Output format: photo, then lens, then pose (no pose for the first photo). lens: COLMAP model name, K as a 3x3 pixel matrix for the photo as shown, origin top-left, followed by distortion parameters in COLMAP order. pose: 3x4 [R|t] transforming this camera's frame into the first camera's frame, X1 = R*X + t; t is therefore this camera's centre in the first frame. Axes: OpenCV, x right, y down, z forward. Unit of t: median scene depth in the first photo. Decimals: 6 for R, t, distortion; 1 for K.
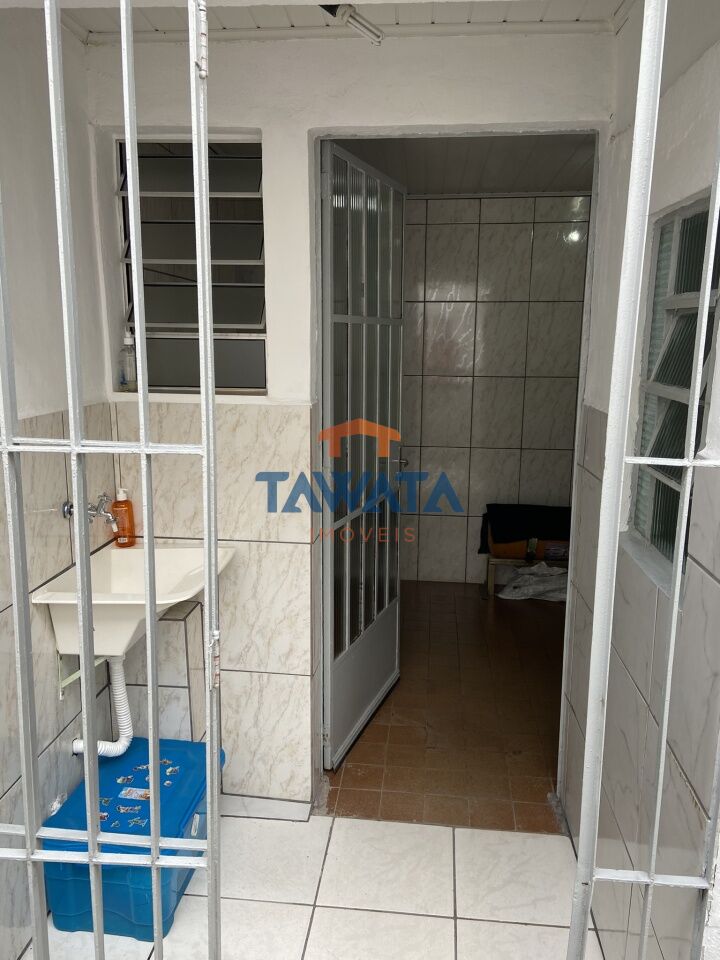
lens RADIAL K [[748.8, 0, 358.5], [0, 748.8, 480.2], [0, 0, 1]] dist [0.101982, -0.133993]
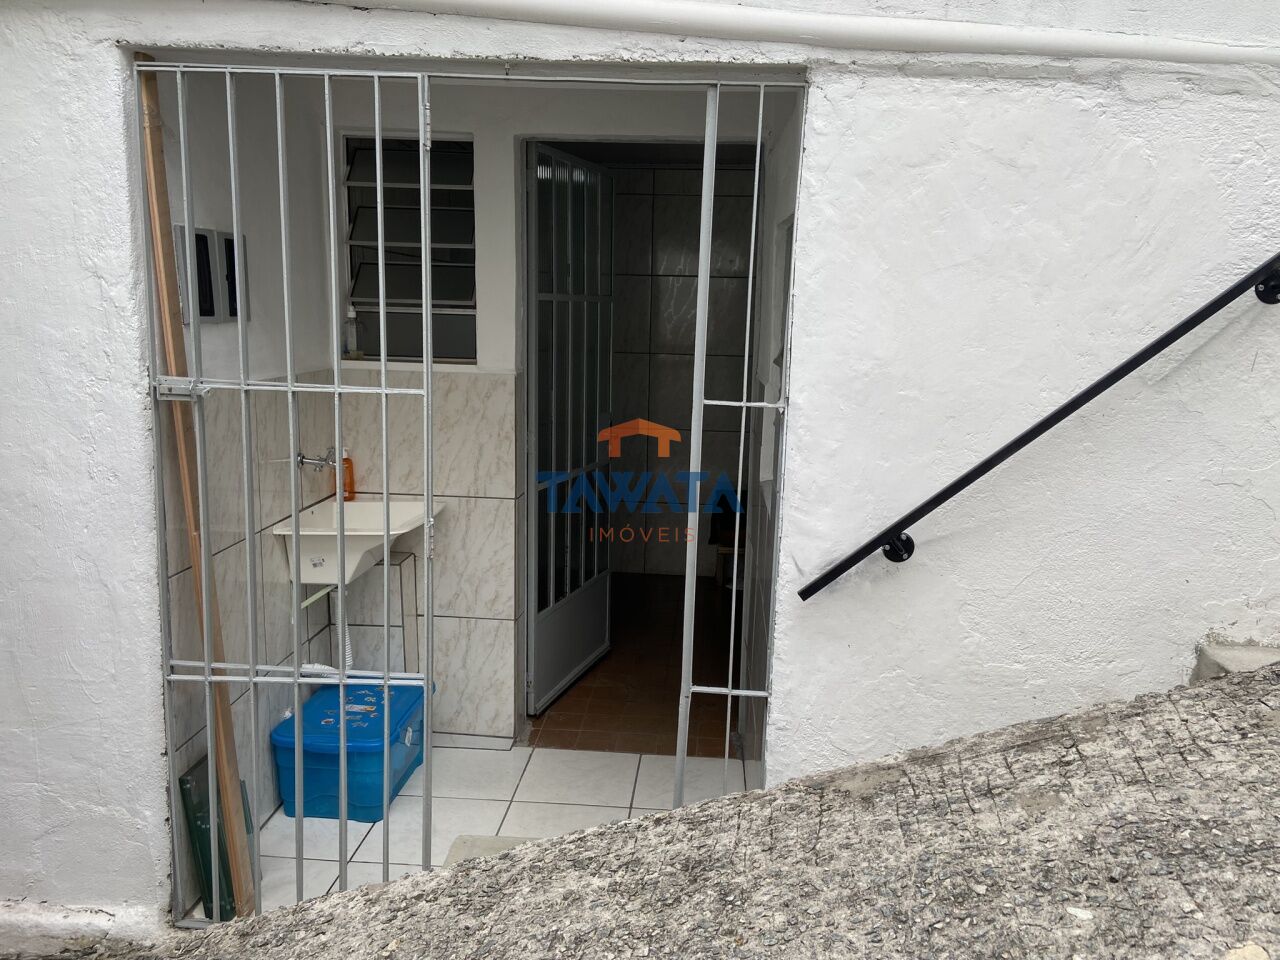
lens RADIAL K [[998.4, 0, 646.1], [0, 998.4, 483.4], [0, 0, 1]] dist [0.101982, -0.133993]
pose [[0.999465, 0.009858, 0.031171, 0.081915], [-0.009404, 0.999848, -0.014671, 0.079541], [-0.031310, 0.014370, 0.999406, -0.474701]]
